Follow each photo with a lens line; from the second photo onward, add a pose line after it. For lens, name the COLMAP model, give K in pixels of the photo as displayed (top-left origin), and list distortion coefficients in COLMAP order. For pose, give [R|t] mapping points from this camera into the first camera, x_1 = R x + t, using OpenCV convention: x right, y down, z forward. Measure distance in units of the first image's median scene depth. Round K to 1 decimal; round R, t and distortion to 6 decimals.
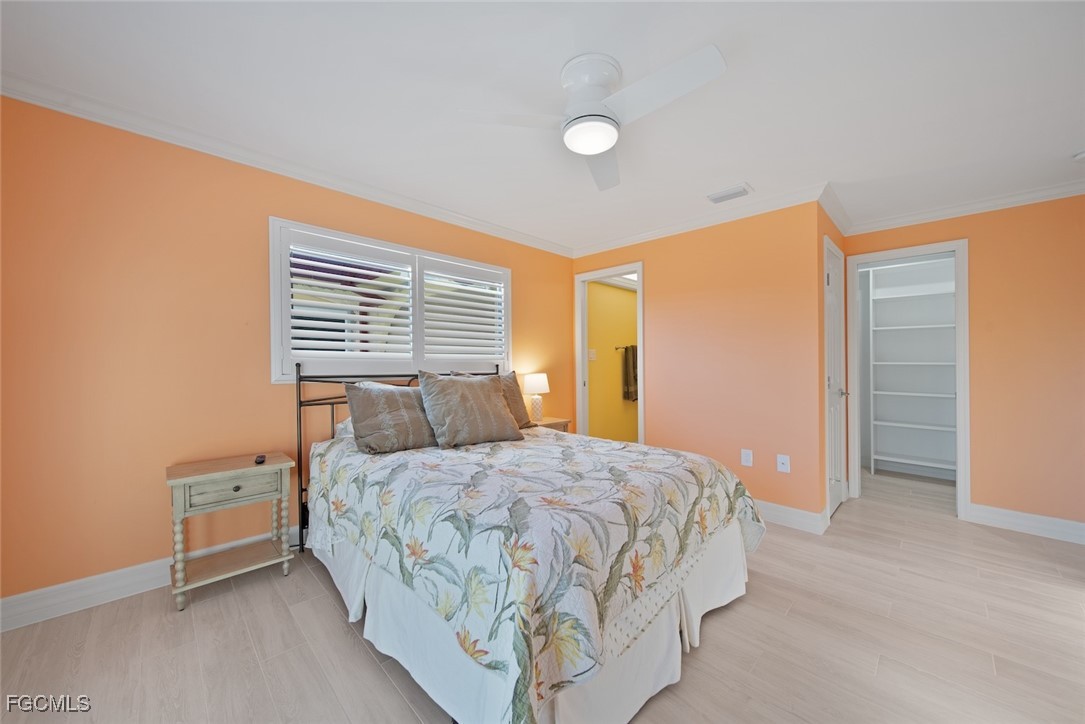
lens RADIAL K [[385.9, 0, 538.2], [0, 385.9, 359.8], [0, 0, 1]] dist [0.009134, -0.003749]
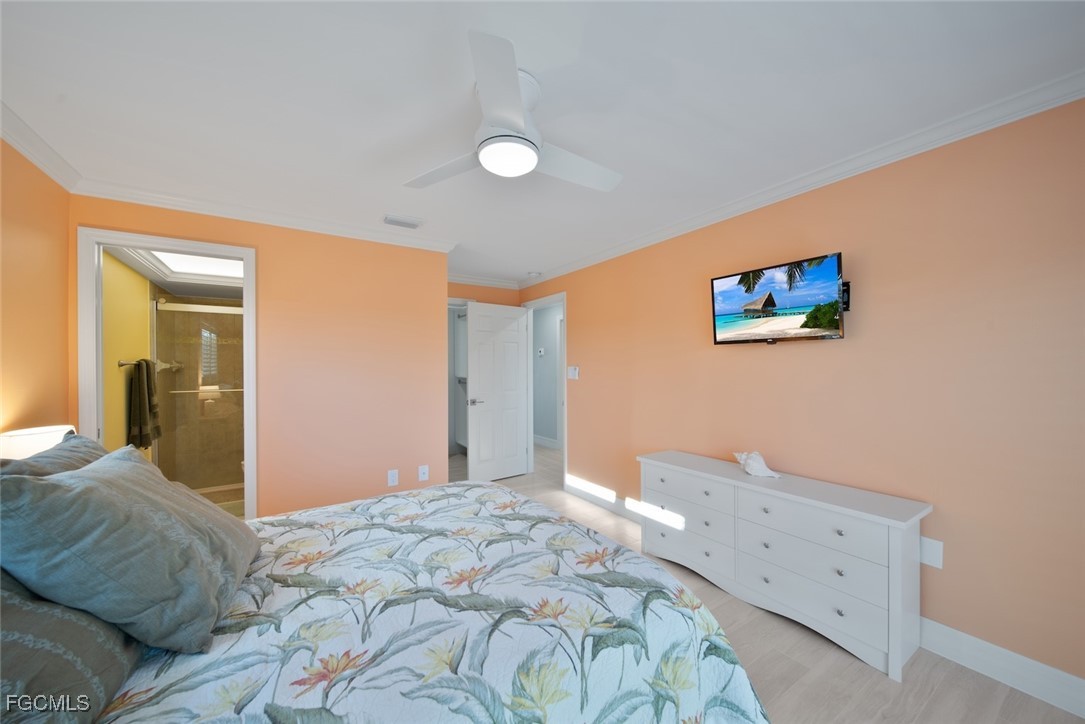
lens RADIAL K [[395.5, 0, 540.0], [0, 395.5, 359.0], [0, 0, 1]] dist [0.002418, -0.002109]
pose [[0.203921, 0.012921, 0.978902, -0.782866], [0.000171, 0.999912, -0.013234, -0.092812], [-0.978987, 0.002866, 0.203901, 0.762183]]
